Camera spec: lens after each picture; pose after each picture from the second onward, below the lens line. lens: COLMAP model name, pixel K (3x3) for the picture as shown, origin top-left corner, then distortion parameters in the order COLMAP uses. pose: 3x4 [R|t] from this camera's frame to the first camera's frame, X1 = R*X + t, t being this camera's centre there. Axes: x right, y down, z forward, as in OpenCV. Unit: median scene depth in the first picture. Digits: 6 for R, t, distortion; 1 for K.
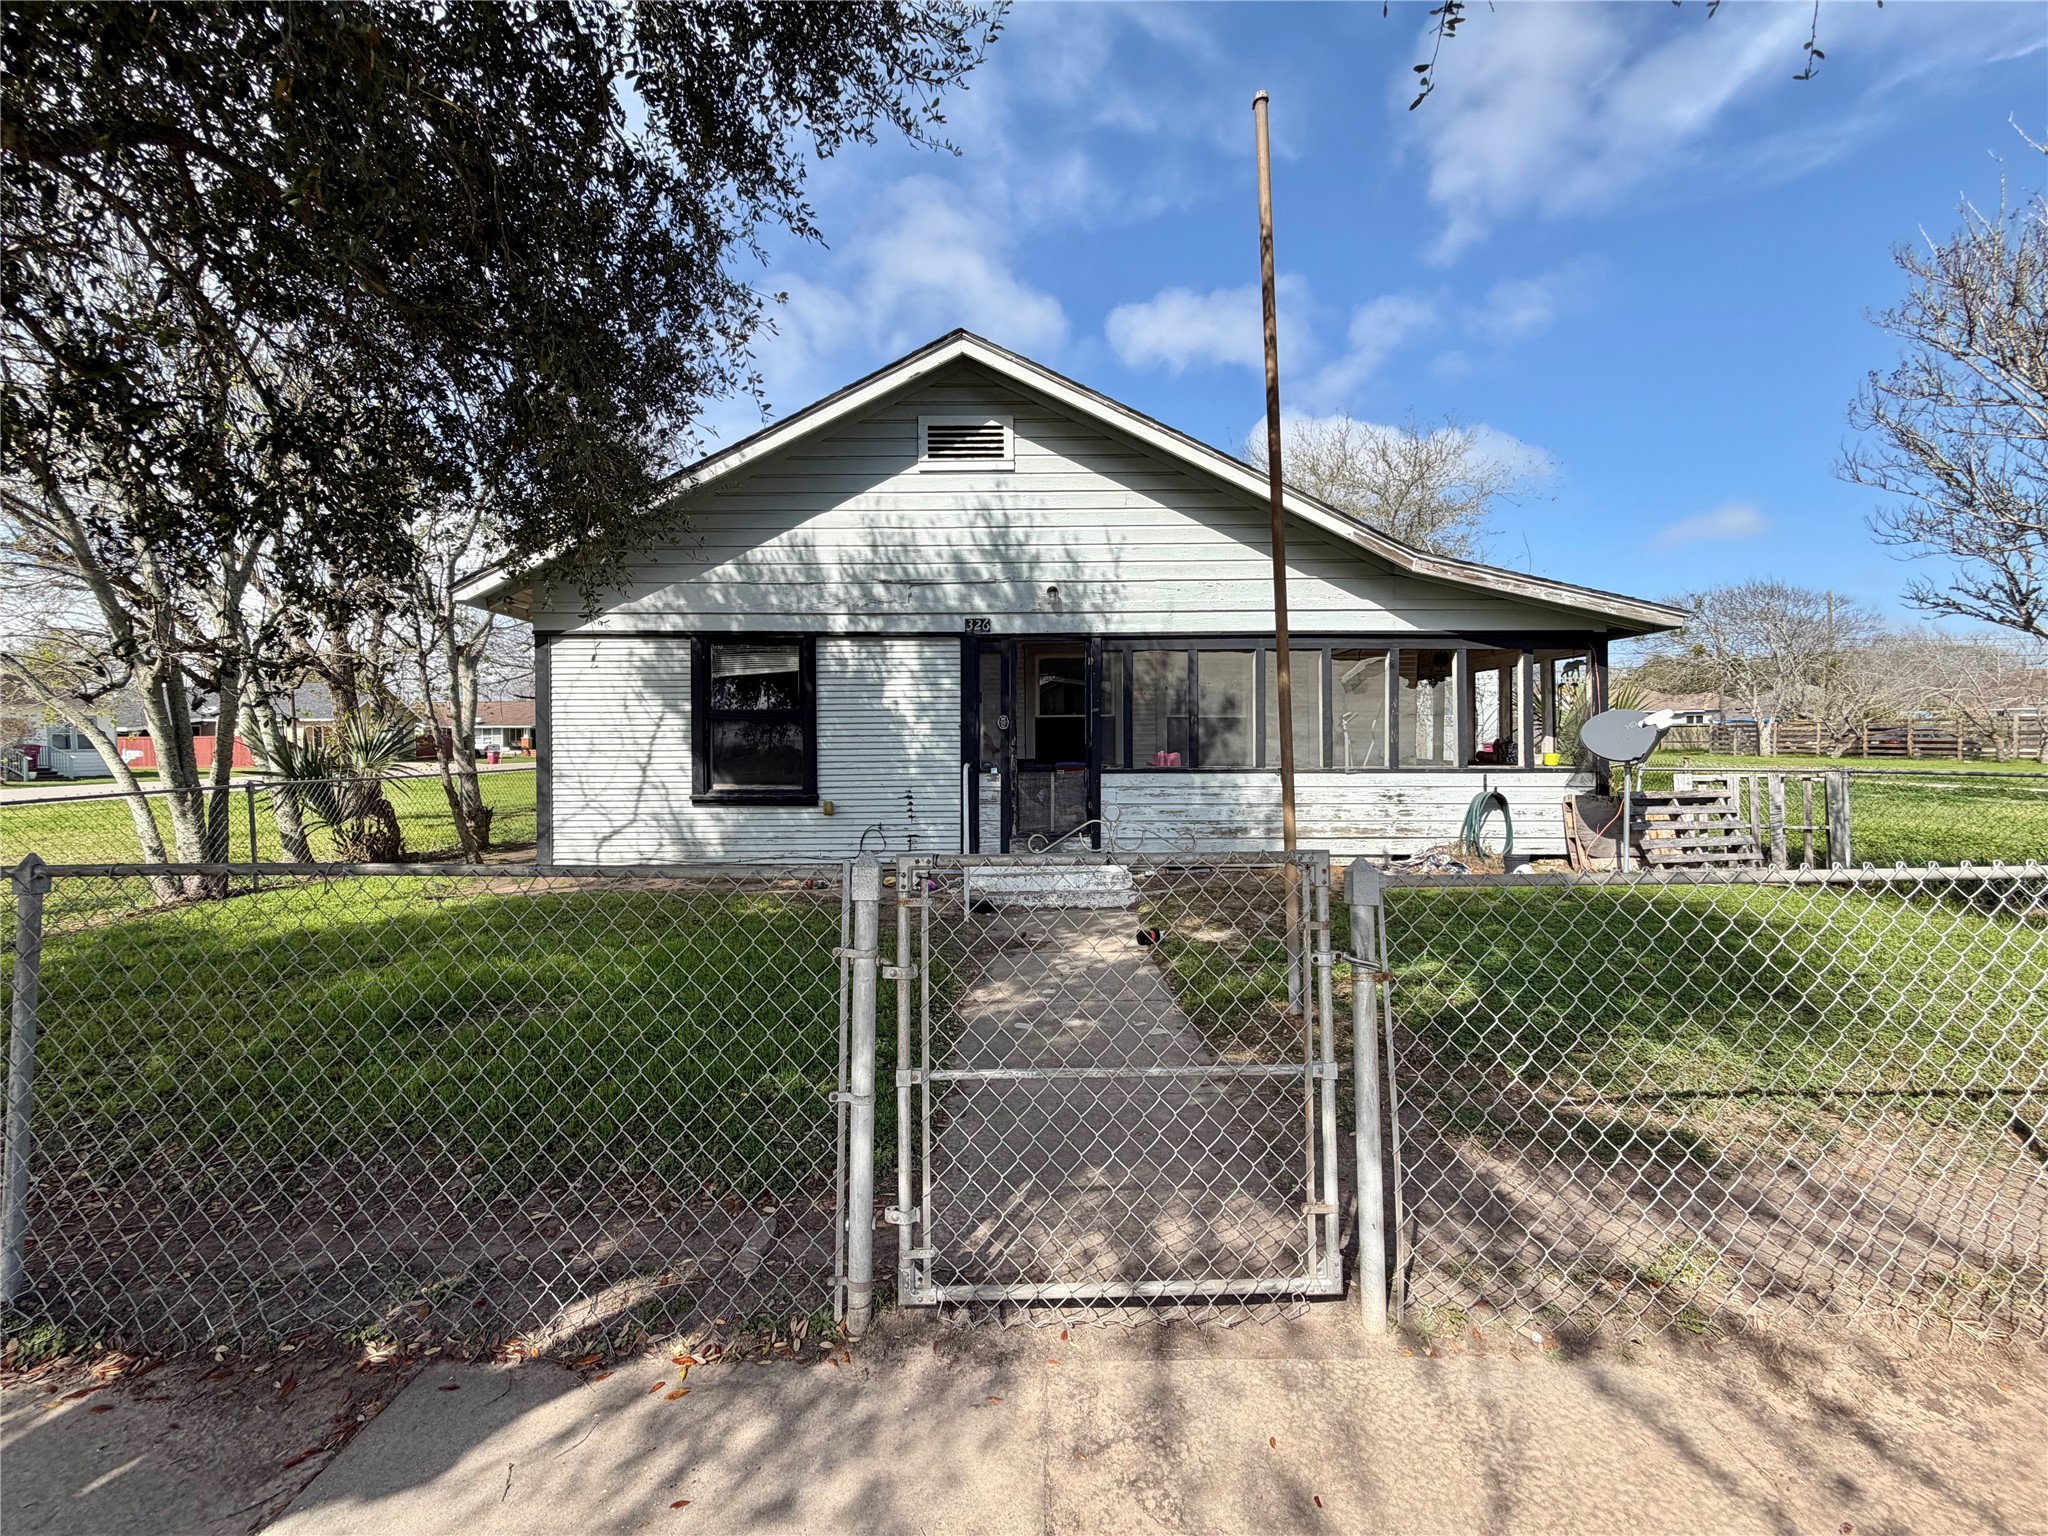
lens RADIAL K [[818.6, 0, 1019.1], [0, 818.6, 766.2], [0, 0, 1]] dist [-0.001639, 0.000490]
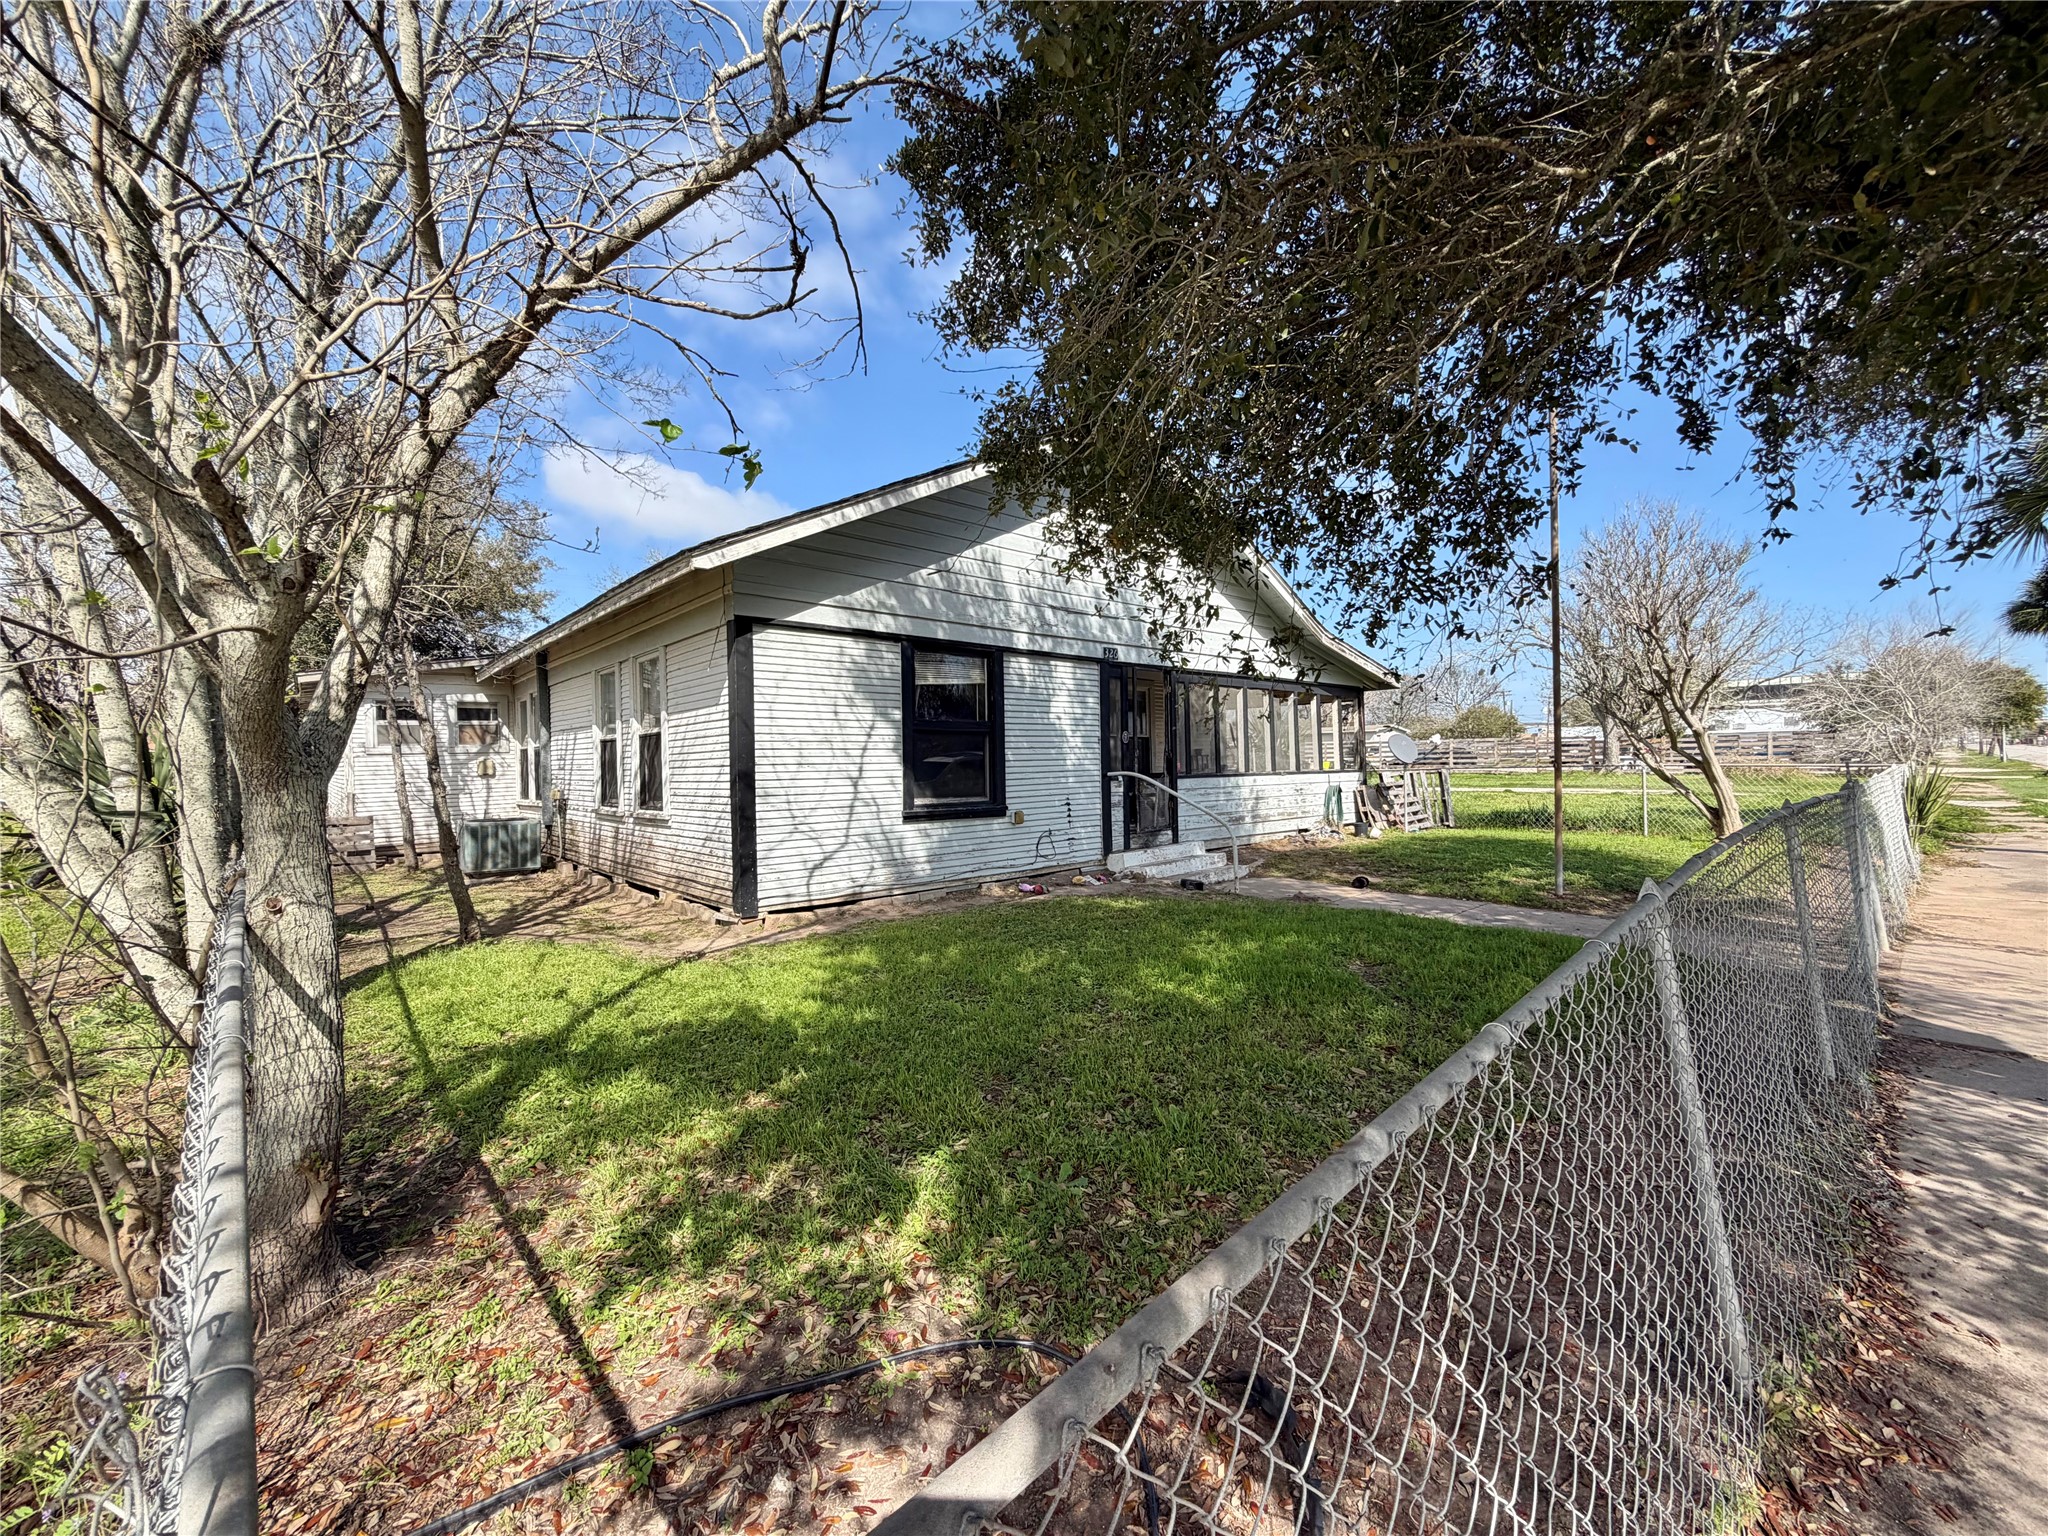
lens RADIAL K [[818.6, 0, 1029.2], [0, 818.6, 763.8], [0, 0, 1]] dist [-0.001639, 0.000490]
pose [[0.740212, -0.007682, 0.672330, -0.918415], [0.028609, 0.999389, -0.020079, 0.004635], [-0.671765, 0.034098, 0.739979, 0.220616]]
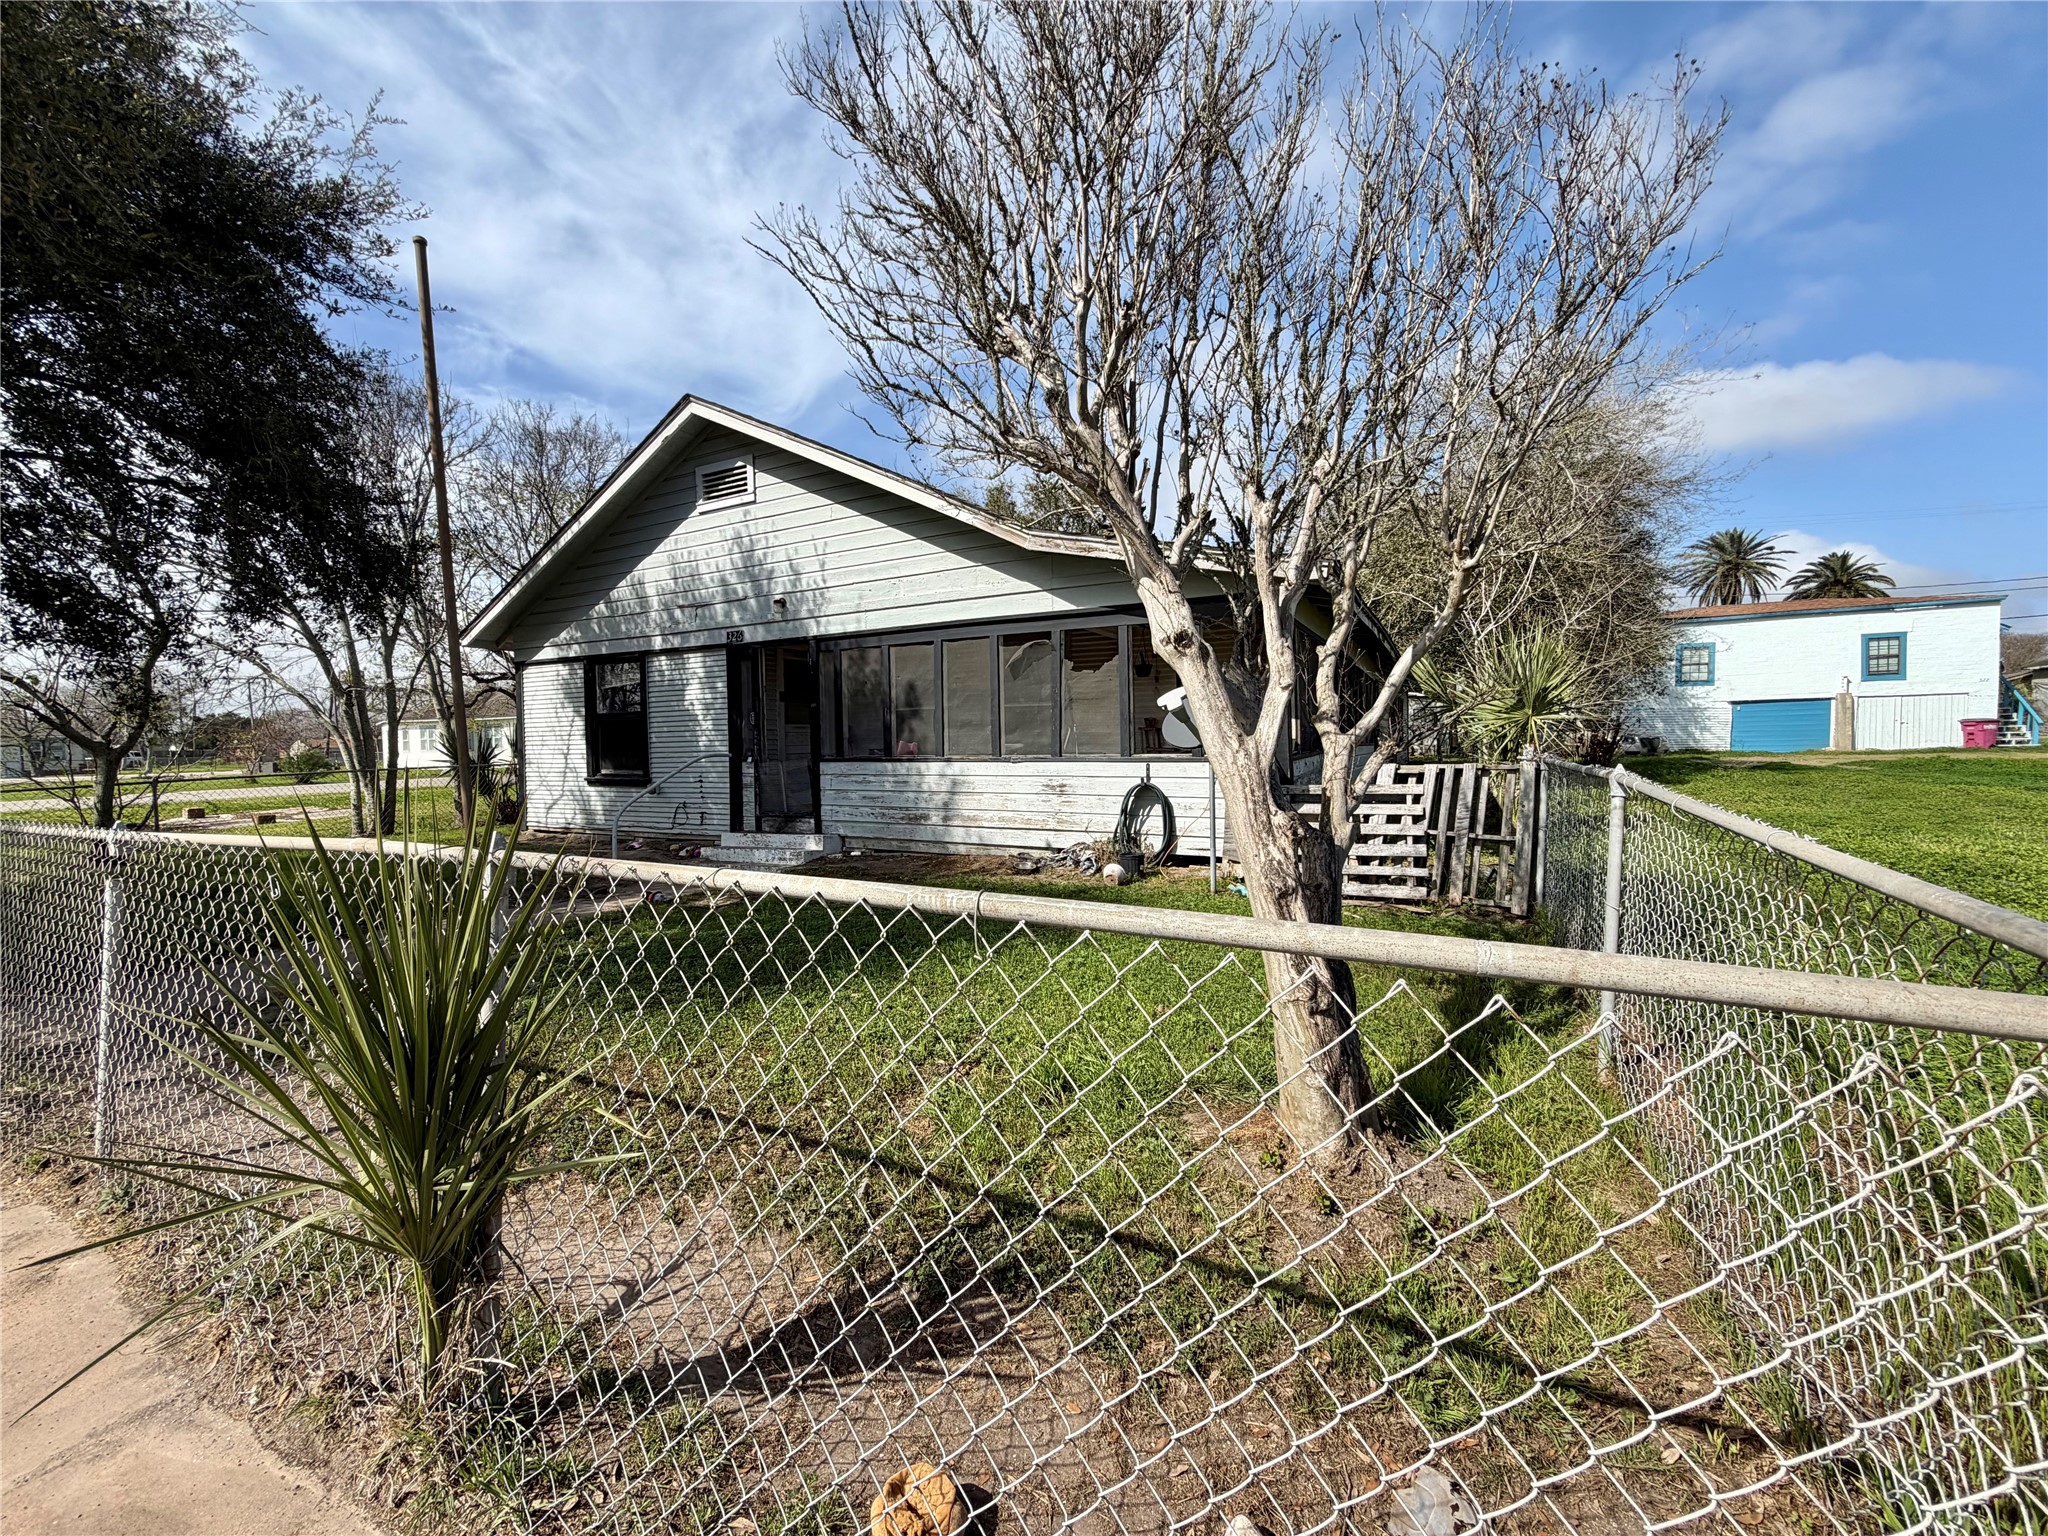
lens RADIAL K [[818.6, 0, 1017.4], [0, 818.6, 761.8], [0, 0, 1]] dist [-0.001639, 0.000490]
pose [[0.881613, 0.002355, -0.471966, 0.867327], [0.003377, 0.999930, 0.011297, -0.002504], [0.471960, -0.011554, 0.881544, 0.145073]]
